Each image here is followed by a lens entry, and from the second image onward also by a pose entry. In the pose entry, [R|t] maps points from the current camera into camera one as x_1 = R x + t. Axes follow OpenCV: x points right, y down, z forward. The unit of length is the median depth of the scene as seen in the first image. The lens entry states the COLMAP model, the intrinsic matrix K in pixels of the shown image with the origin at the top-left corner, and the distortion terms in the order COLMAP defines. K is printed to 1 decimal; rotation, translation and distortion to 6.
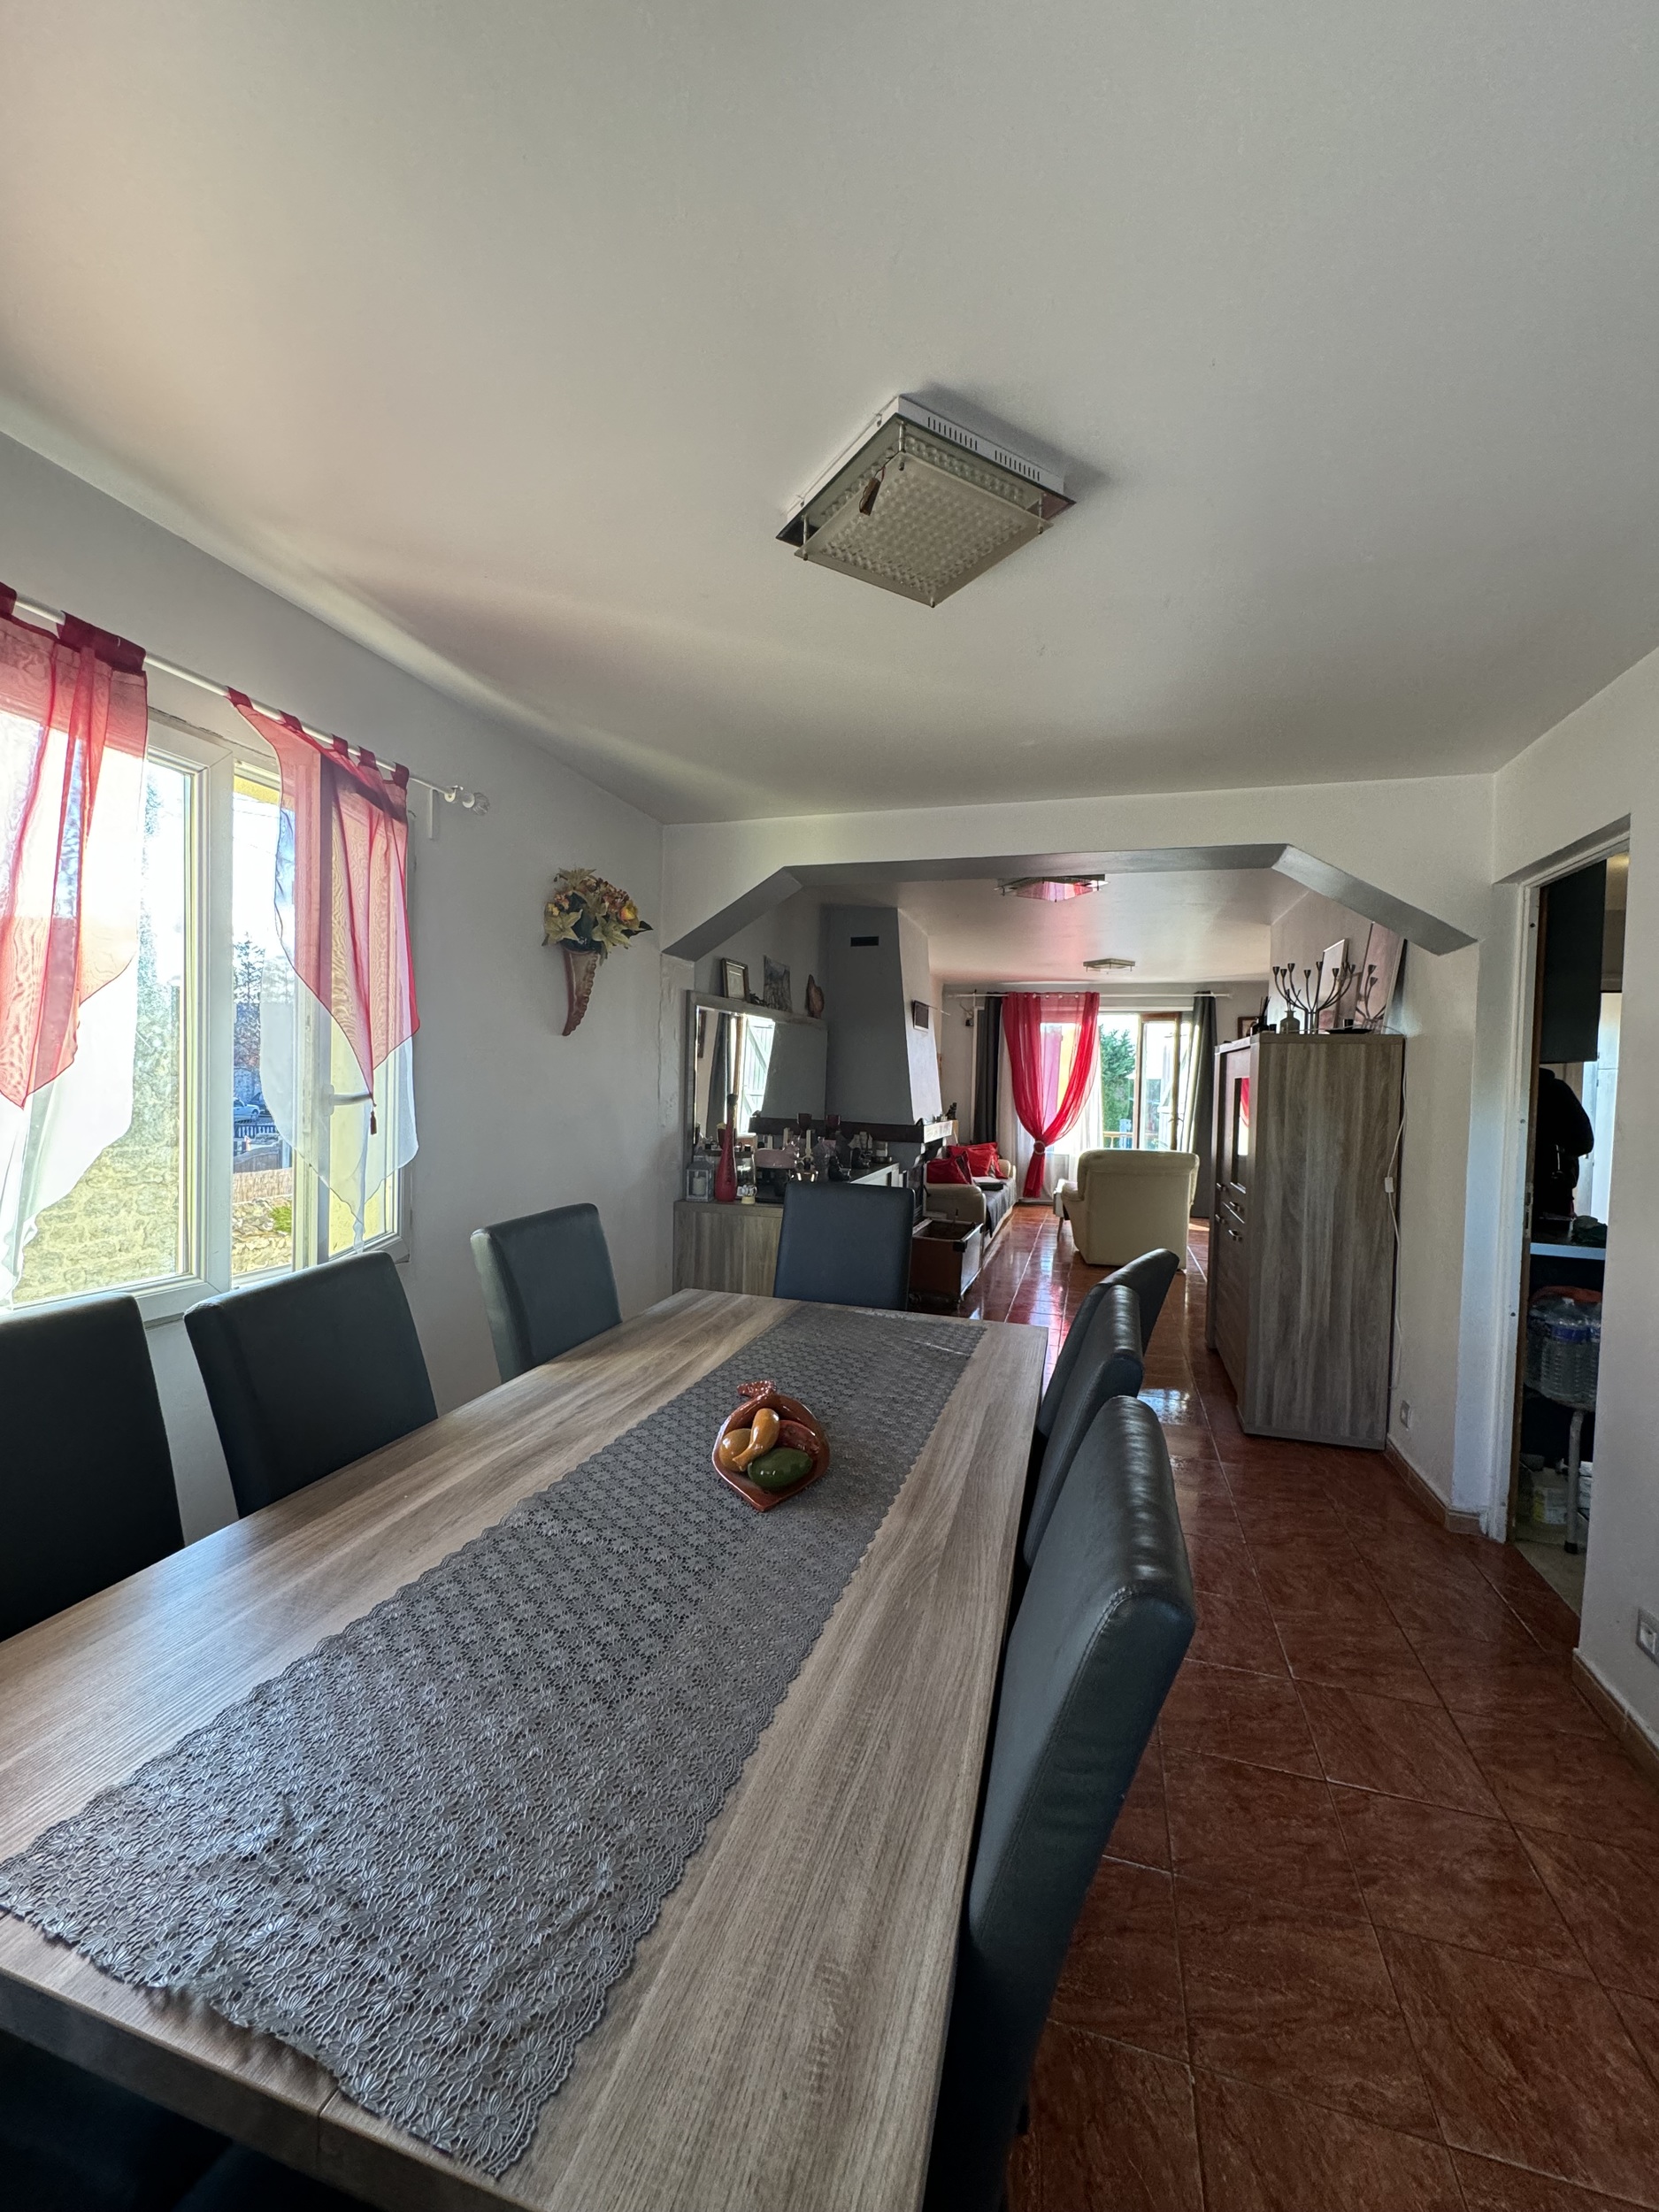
lens RADIAL K [[886.2, 0, 826.1], [0, 886.2, 1105.5], [0, 0, 1]] dist [-0.010372, 0.000249]
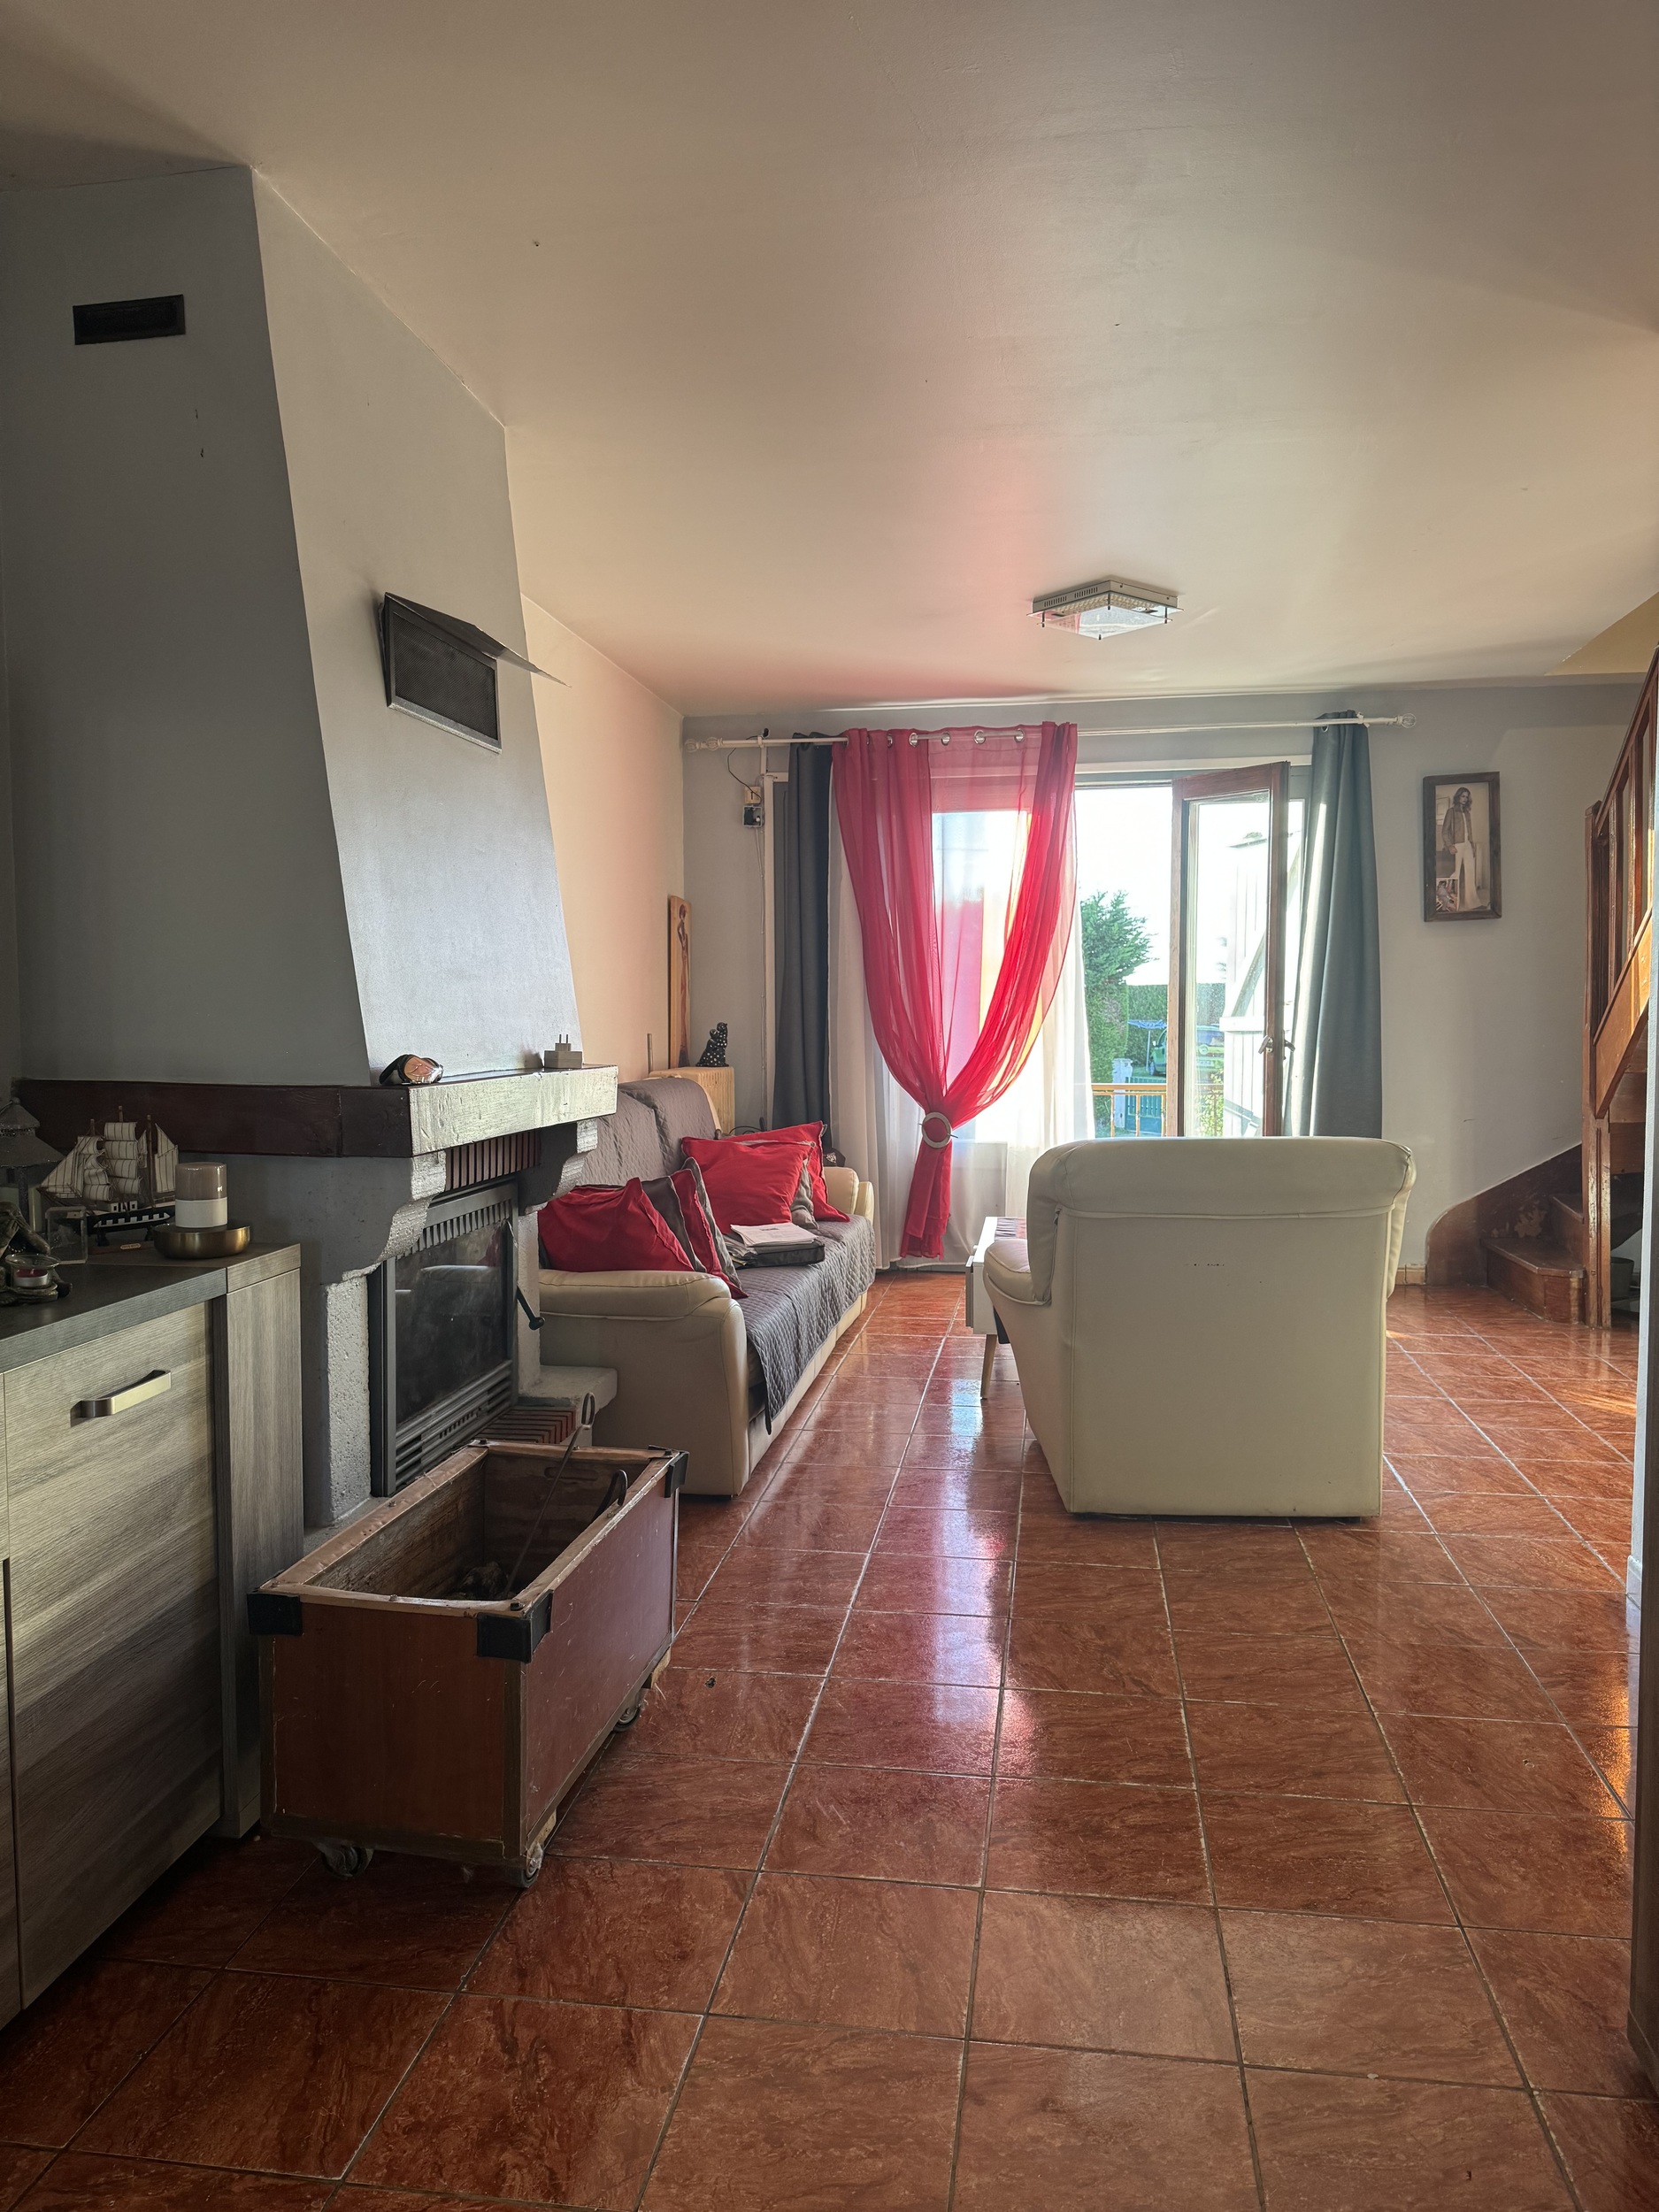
lens RADIAL K [[1578.4, 0, 828.5], [0, 1578.4, 1102.6], [0, 0, 1]] dist [-0.003061, -0.001289]
pose [[0.988880, -0.035582, 0.144394, 0.099312], [0.030654, 0.998874, 0.036209, 0.009200], [-0.145520, -0.031380, 0.988858, 0.338216]]
